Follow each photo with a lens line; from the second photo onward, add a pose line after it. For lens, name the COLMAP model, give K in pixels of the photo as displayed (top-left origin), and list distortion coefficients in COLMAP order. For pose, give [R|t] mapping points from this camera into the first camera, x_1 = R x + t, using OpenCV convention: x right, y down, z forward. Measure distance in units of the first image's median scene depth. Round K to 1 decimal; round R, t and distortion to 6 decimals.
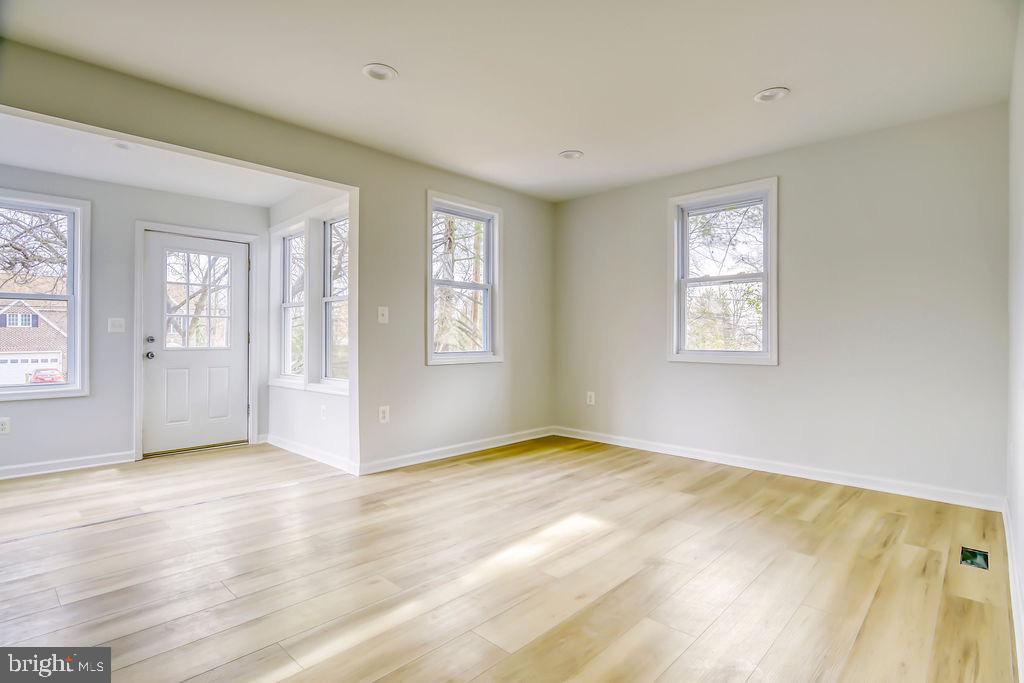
lens RADIAL K [[502.7, 0, 512.0], [0, 502.7, 341.5], [0, 0, 1]] dist [-0.016069, -0.000249]
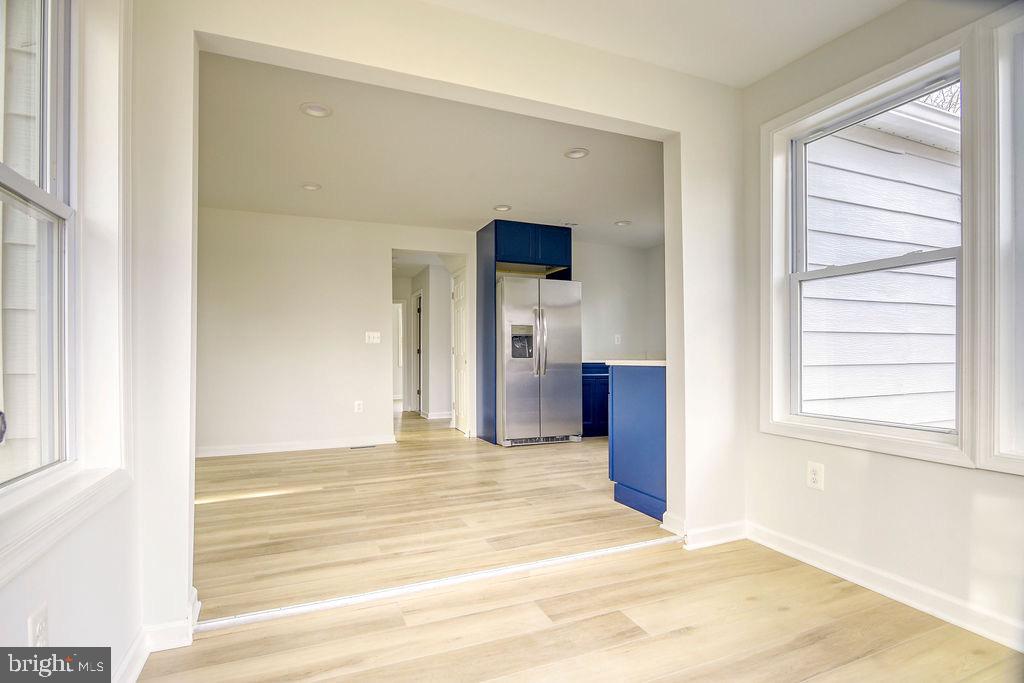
lens RADIAL K [[516.5, 0, 512.0], [0, 516.5, 341.5], [0, 0, 1]] dist [-0.021199, 0.000319]
pose [[-0.919080, 0.011569, 0.393900, -0.730021], [0.002764, 0.999734, -0.022912, 0.006877], [-0.394061, -0.019969, -0.918867, 1.231153]]
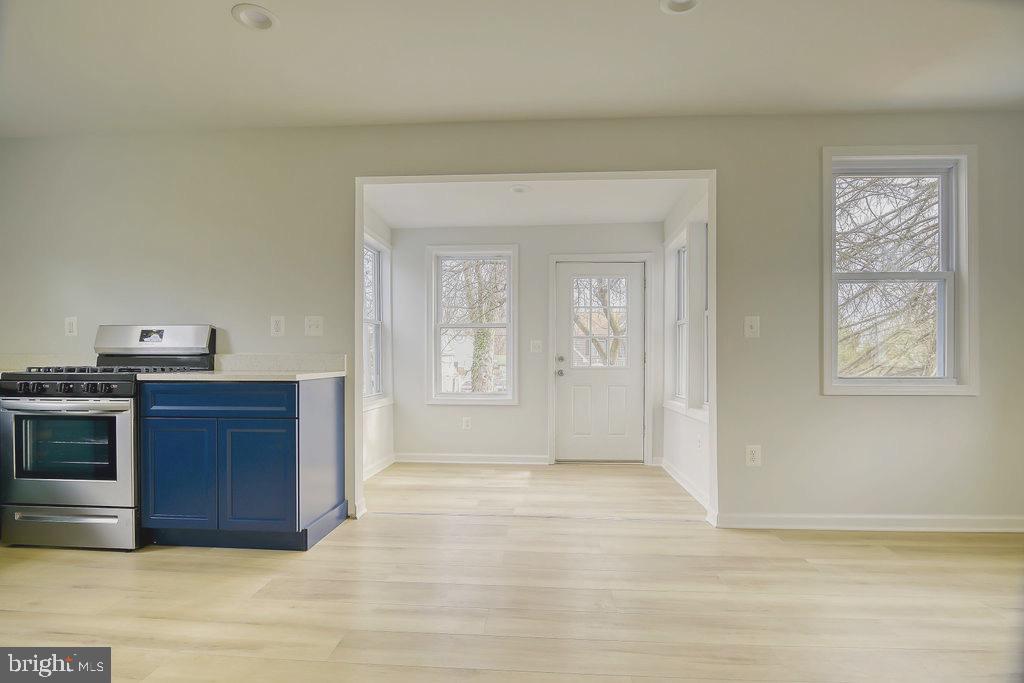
lens RADIAL K [[507.5, 0, 510.7], [0, 507.5, 361.6], [0, 0, 1]] dist [-0.023134, 0.000732]
pose [[0.640128, 0.003291, -0.768261, 0.095115], [-0.004608, 0.999989, 0.000444, 0.002005], [0.768255, 0.003256, 0.640136, 0.203266]]
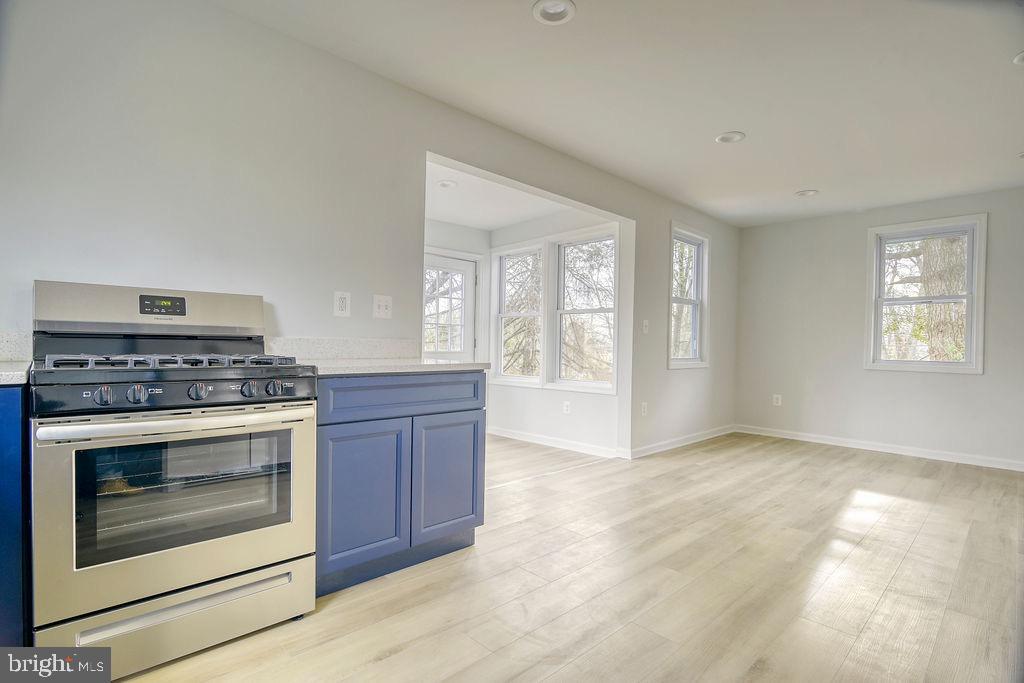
lens RADIAL K [[496.5, 0, 513.1], [0, 496.5, 350.1], [0, 0, 1]] dist [-0.015736, 0.000401]
pose [[0.998817, 0.015485, -0.046097, -0.482103], [-0.015168, 0.999859, 0.007227, -0.000360], [0.046203, -0.006520, 0.998911, -0.185093]]
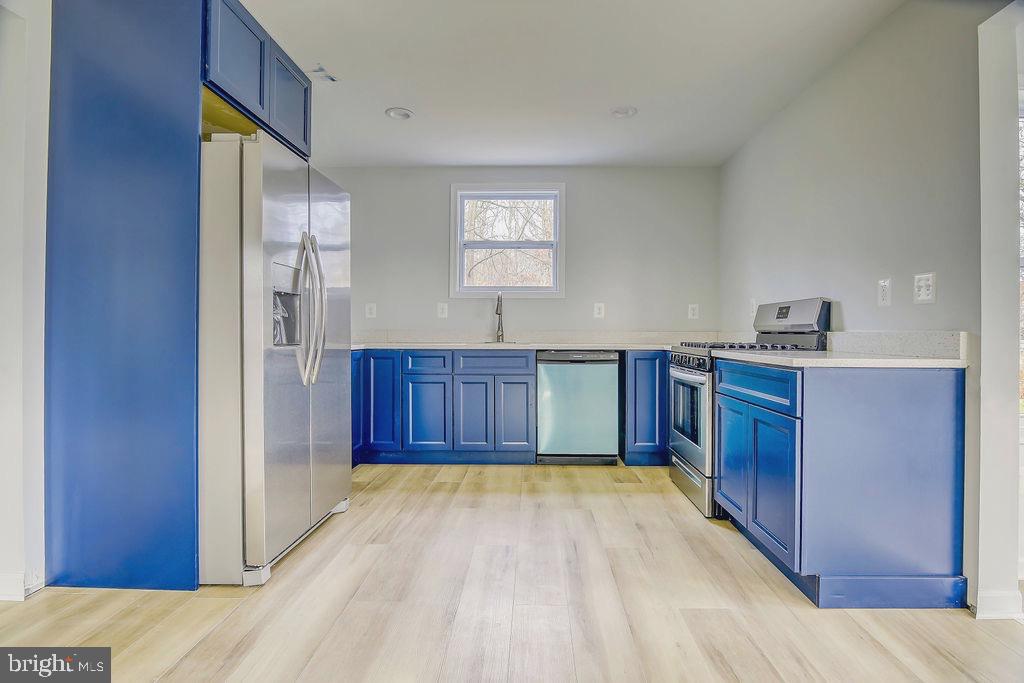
lens RADIAL K [[507.4, 0, 535.1], [0, 507.4, 333.5], [0, 0, 1]] dist [-0.021482, -0.000383]
pose [[-0.724211, -0.008628, -0.689524, -0.061682], [-0.016574, 0.999851, 0.004896, -0.001171], [0.689379, 0.014974, -0.724246, 0.556751]]
